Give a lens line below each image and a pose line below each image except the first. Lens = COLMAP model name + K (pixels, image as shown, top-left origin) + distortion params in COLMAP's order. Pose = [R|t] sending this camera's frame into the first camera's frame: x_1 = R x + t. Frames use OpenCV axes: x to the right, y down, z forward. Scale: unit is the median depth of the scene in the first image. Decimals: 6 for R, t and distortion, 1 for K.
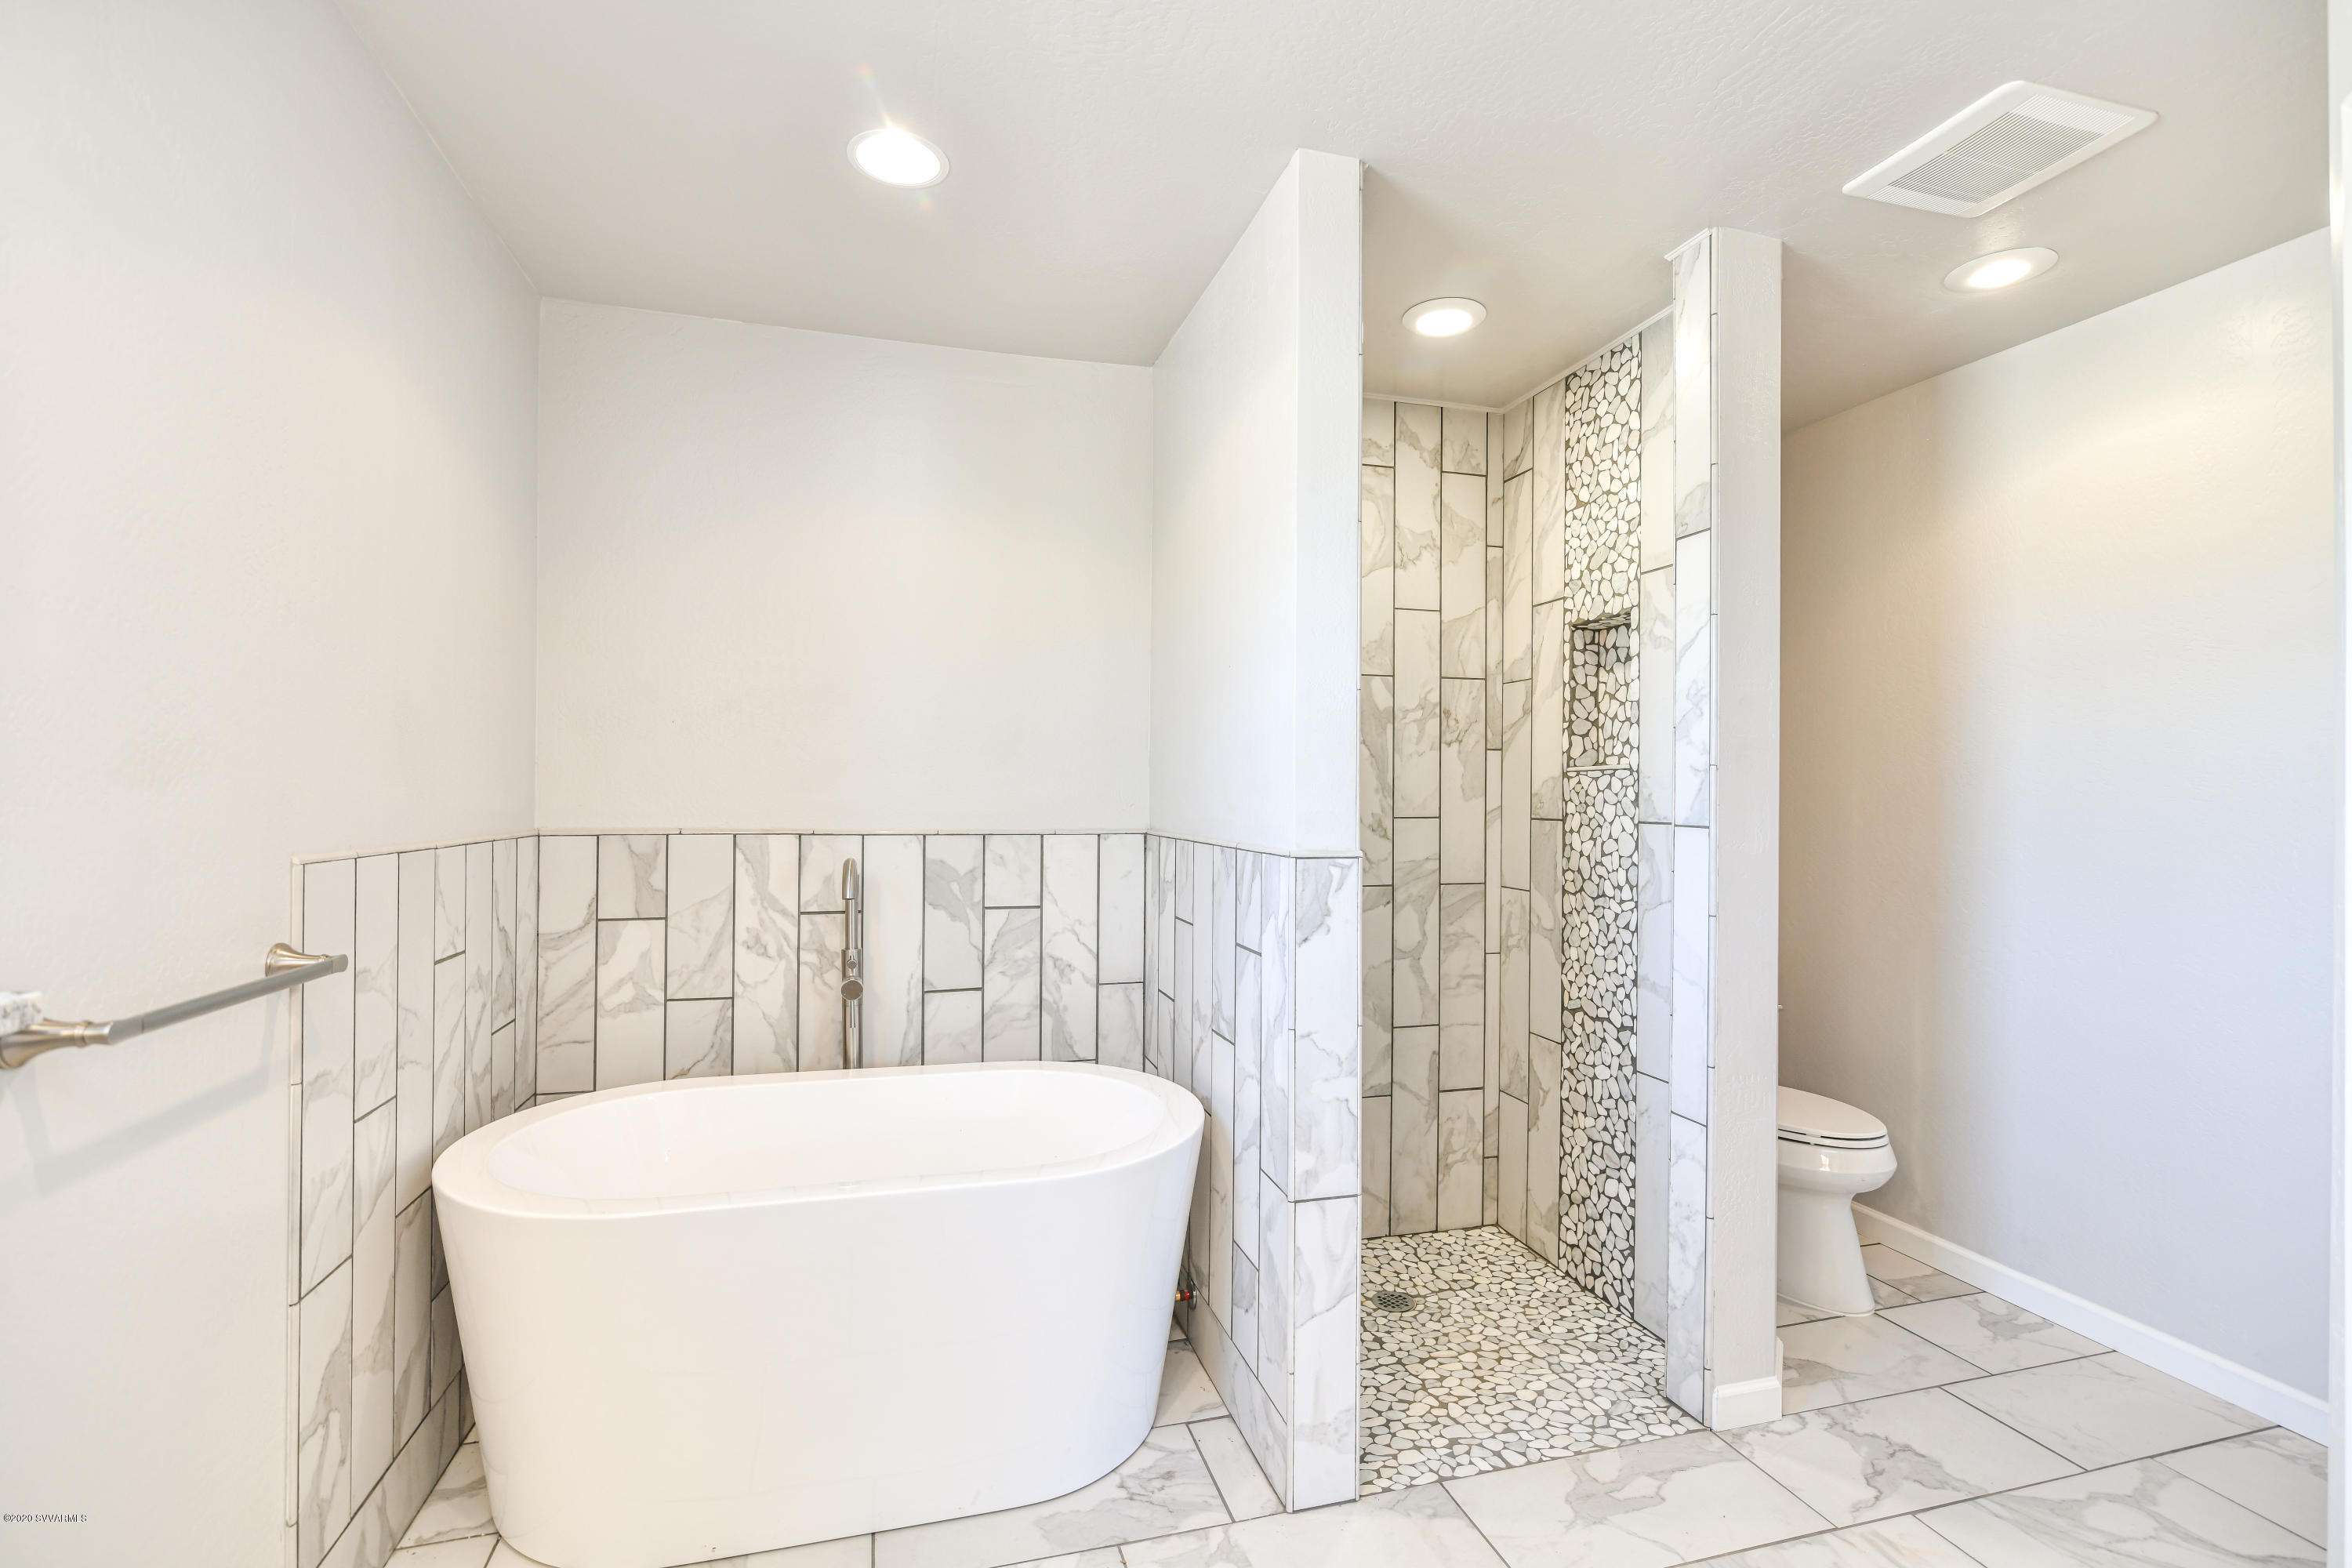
lens RADIAL K [[1072.4, 0, 1179.9], [0, 1072.4, 784.0], [0, 0, 1]] dist [-0.005939, -0.000417]
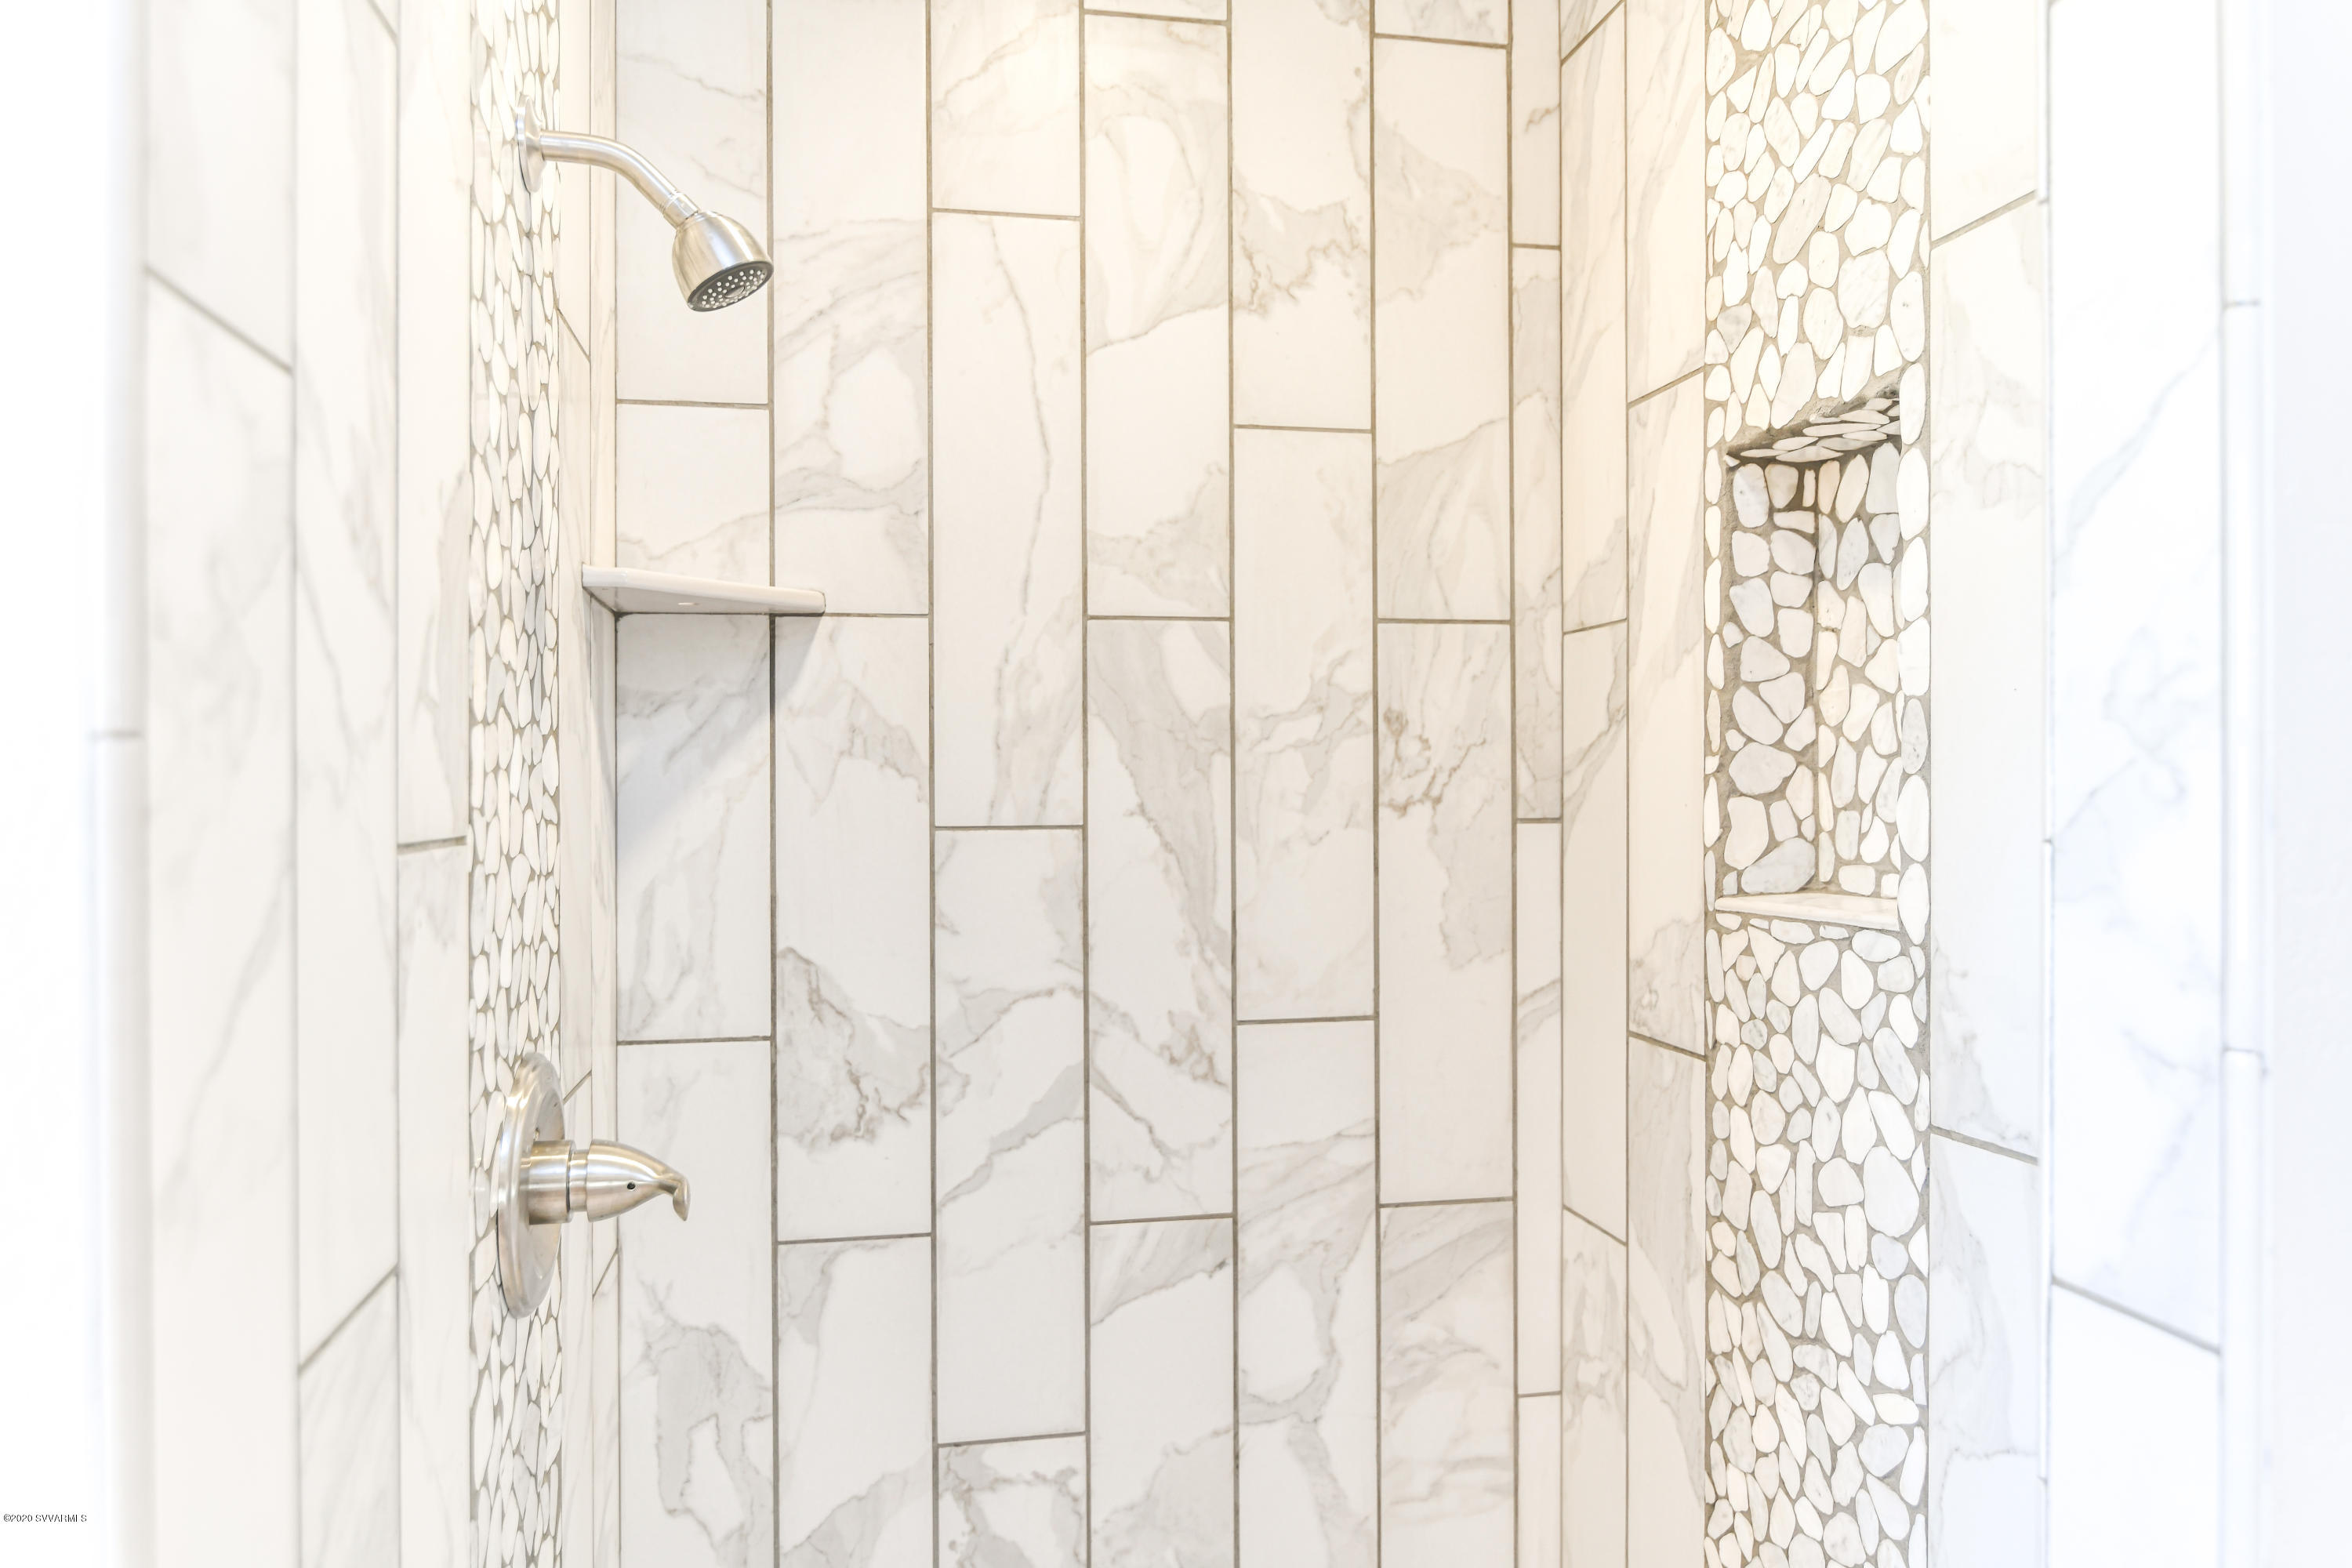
lens RADIAL K [[1608.5, 0, 1174.8], [0, 1608.5, 786.6], [0, 0, 1]] dist [-0.006802, -0.002633]
pose [[0.996391, -0.010407, -0.084242, 0.240826], [0.011102, 0.999908, 0.007791, -0.053881], [0.084153, -0.008698, 0.996415, 0.508306]]
